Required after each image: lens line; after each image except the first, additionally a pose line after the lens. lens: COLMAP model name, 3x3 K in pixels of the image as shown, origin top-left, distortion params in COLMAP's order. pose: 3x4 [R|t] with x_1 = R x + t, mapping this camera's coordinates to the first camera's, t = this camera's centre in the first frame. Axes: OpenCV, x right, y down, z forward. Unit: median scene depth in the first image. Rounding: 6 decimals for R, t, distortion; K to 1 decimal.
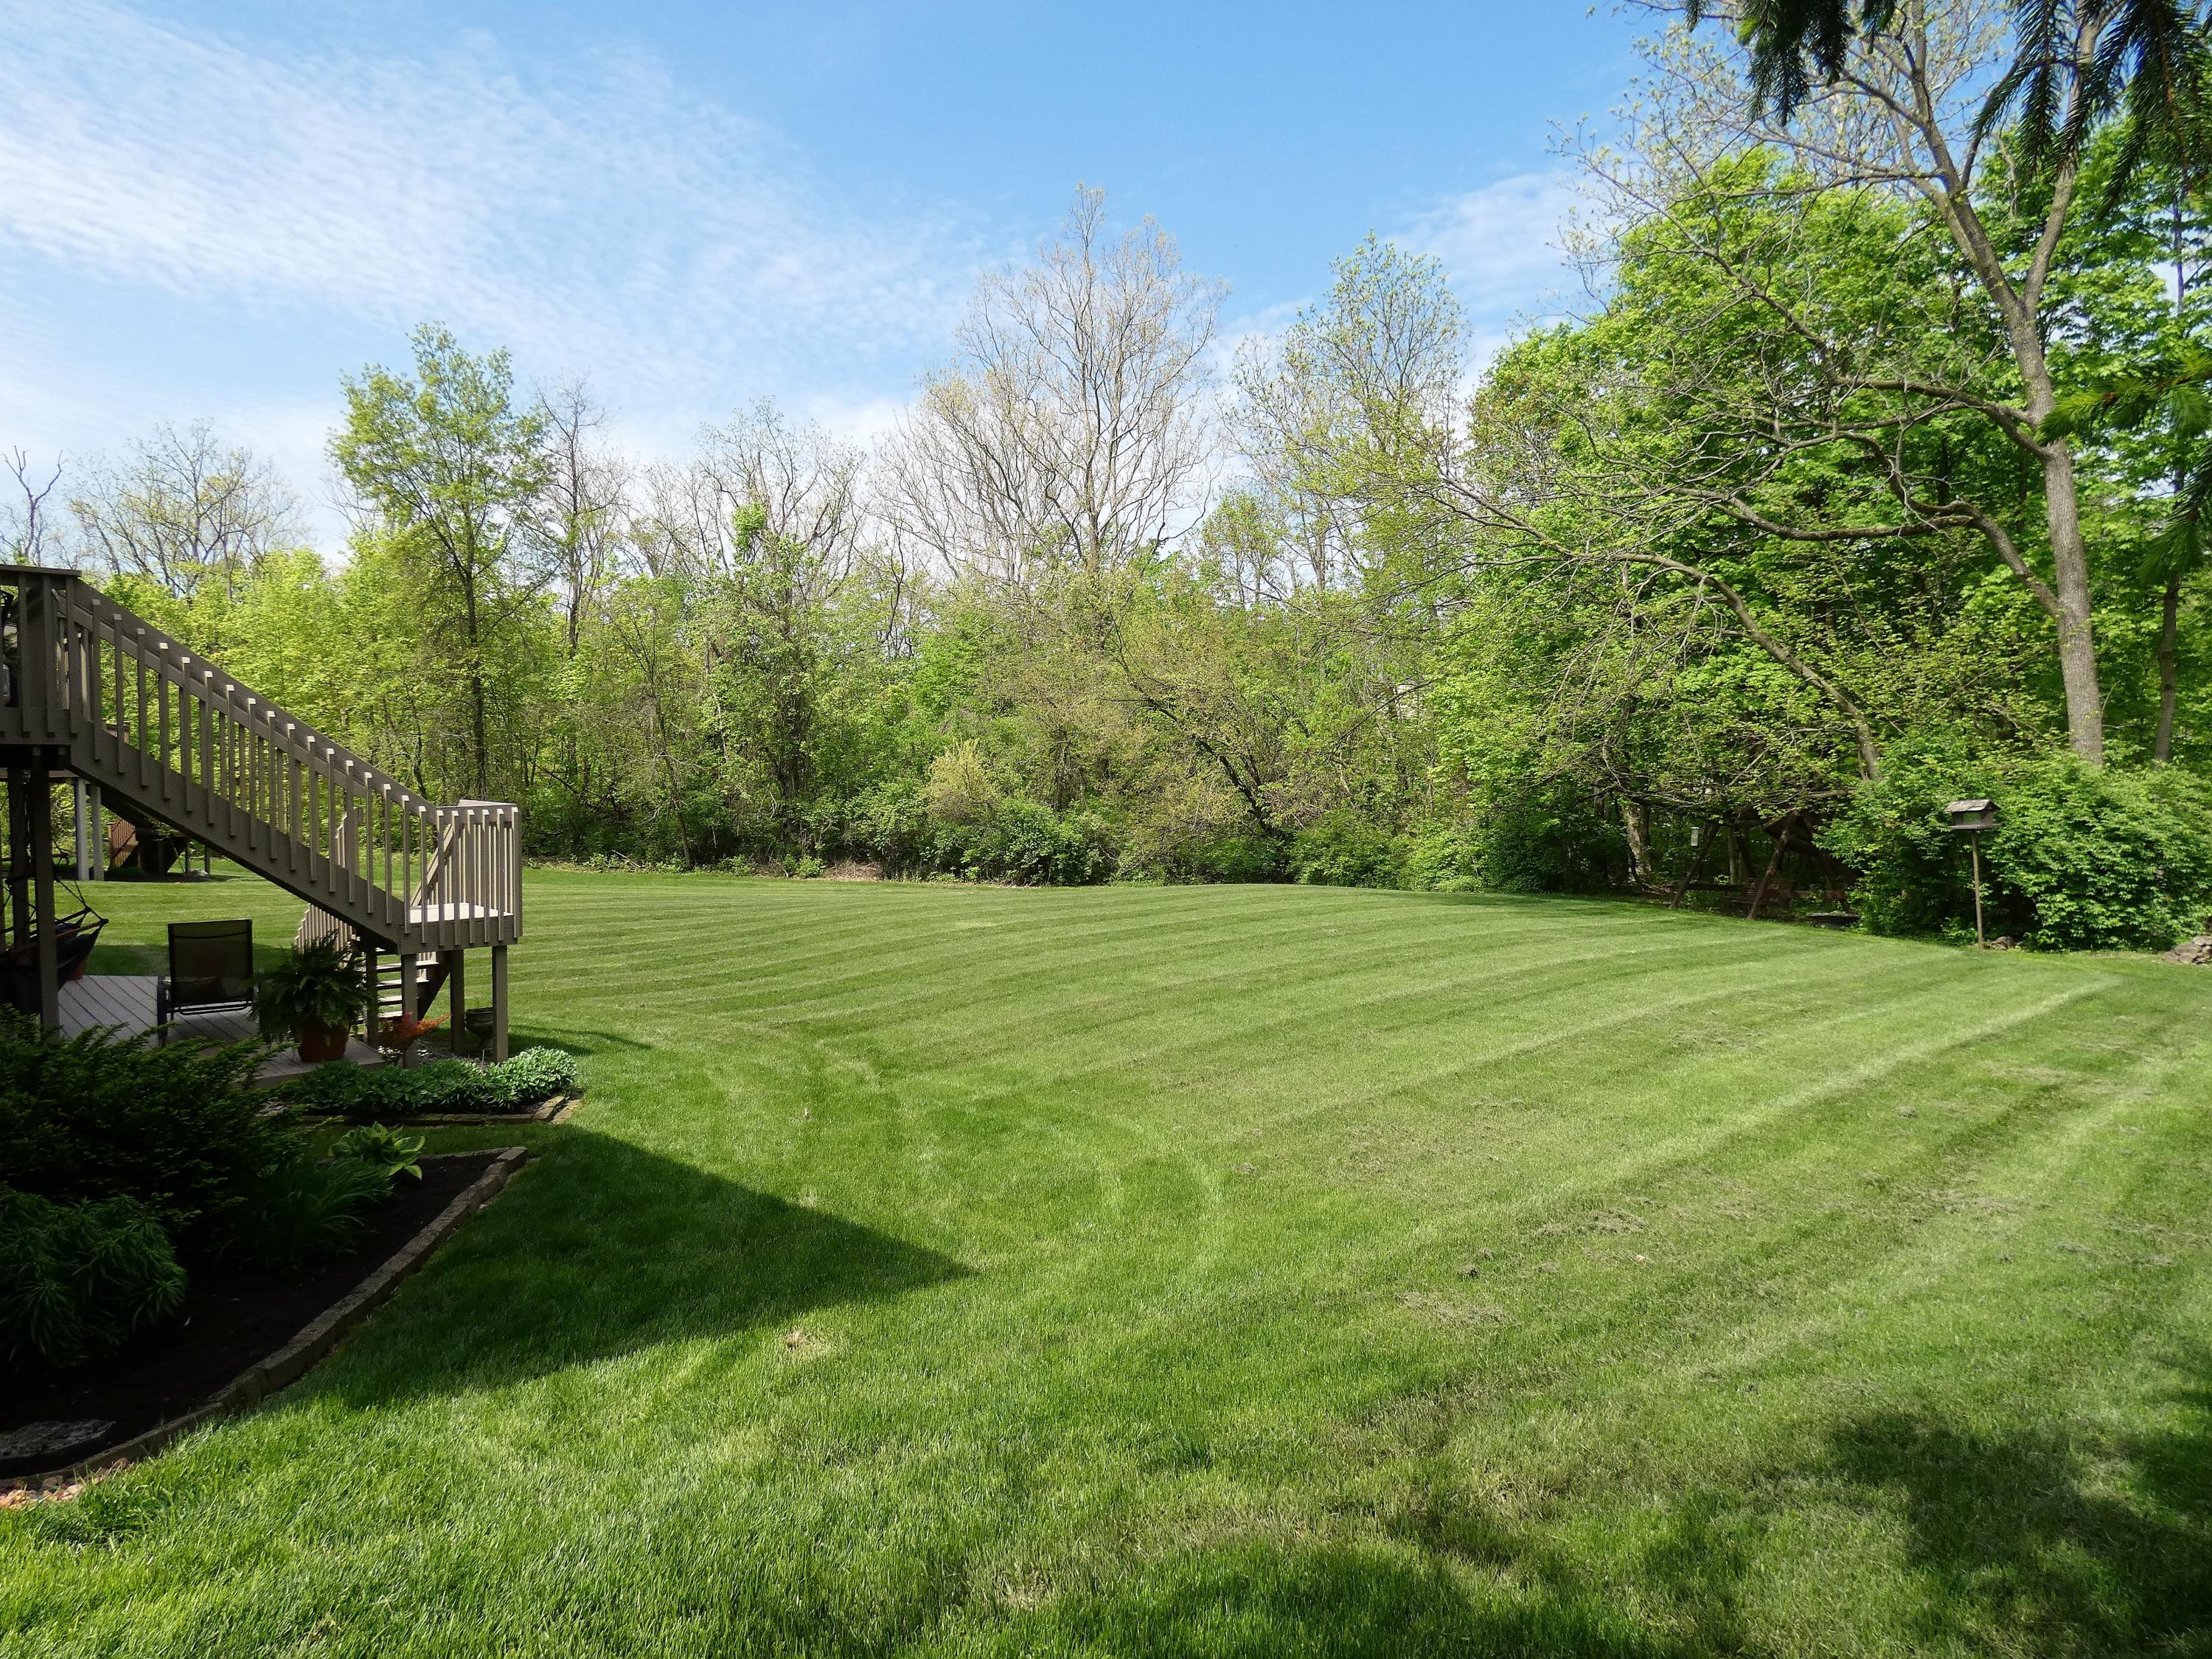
lens RADIAL K [[1278.1, 0, 1106.0], [0, 1278.1, 829.5], [0, 0, 1]] dist [-0.002412, -0.020183]
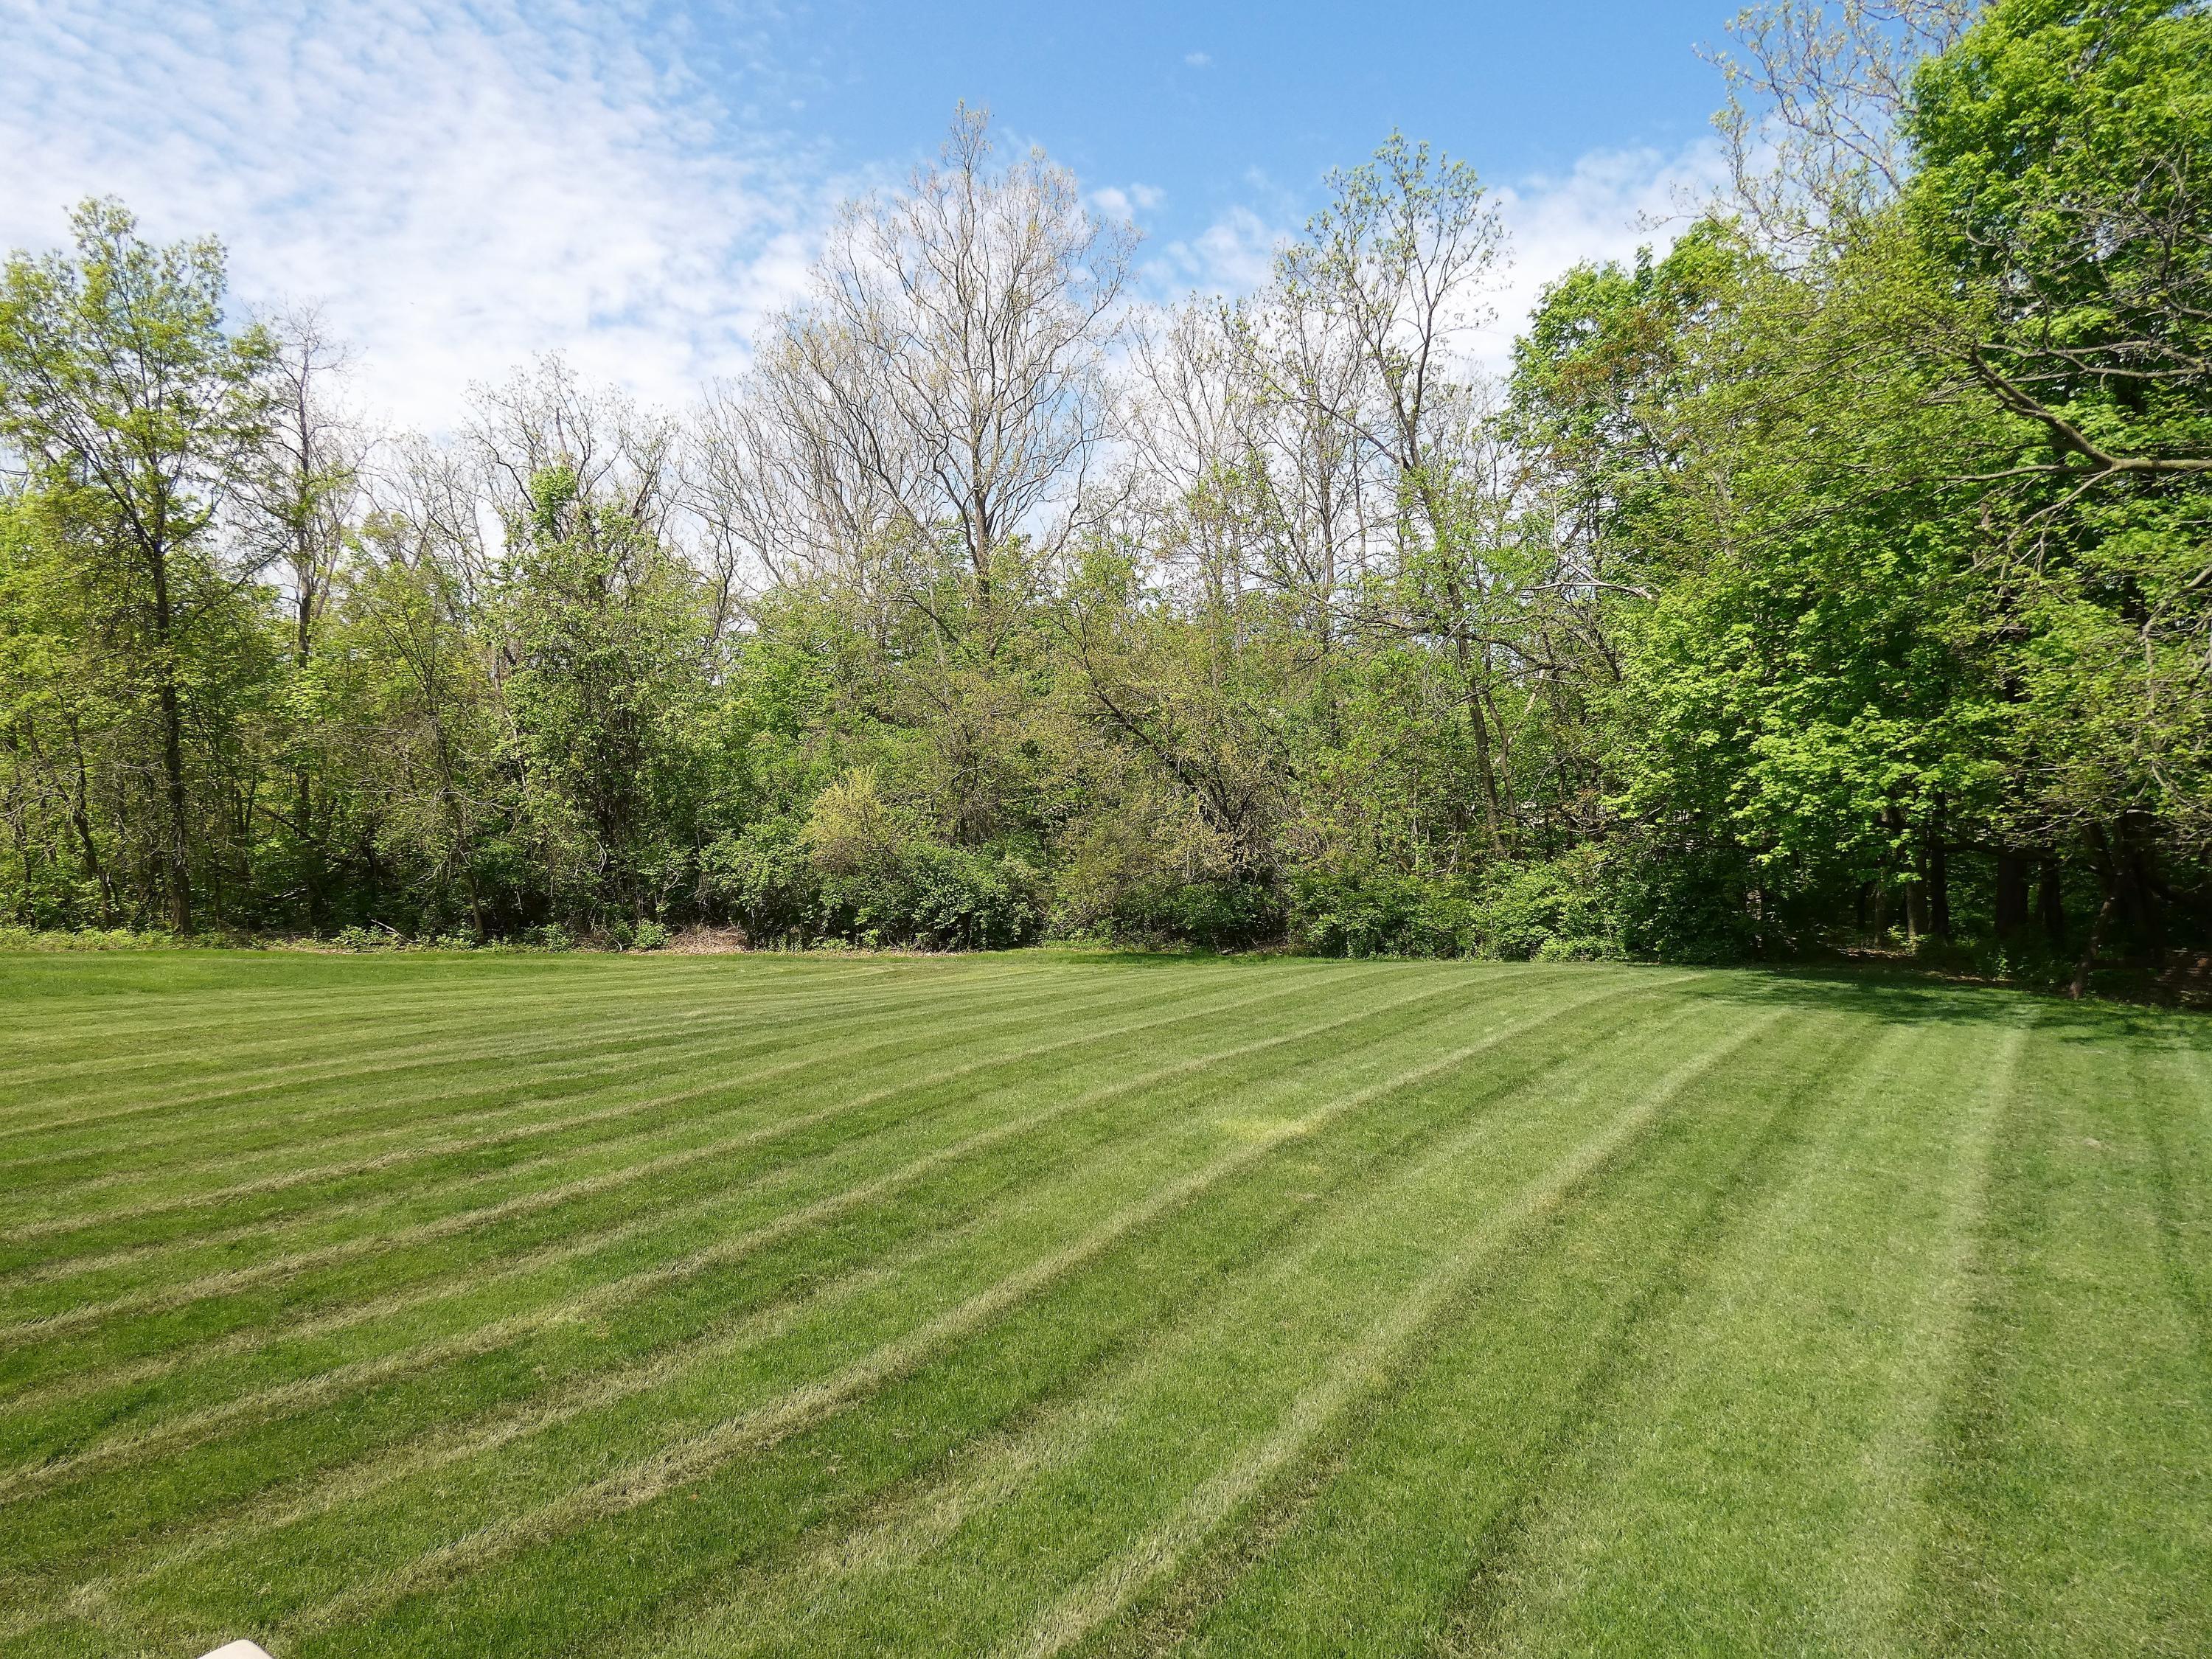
lens RADIAL K [[1278.1, 0, 1106.0], [0, 1278.1, 829.5], [0, 0, 1]] dist [-0.002412, -0.020183]
pose [[0.983553, -0.016447, 0.179867, -0.100569], [0.020343, 0.999596, -0.019840, -0.013430], [-0.179468, 0.023172, 0.983491, 0.196567]]
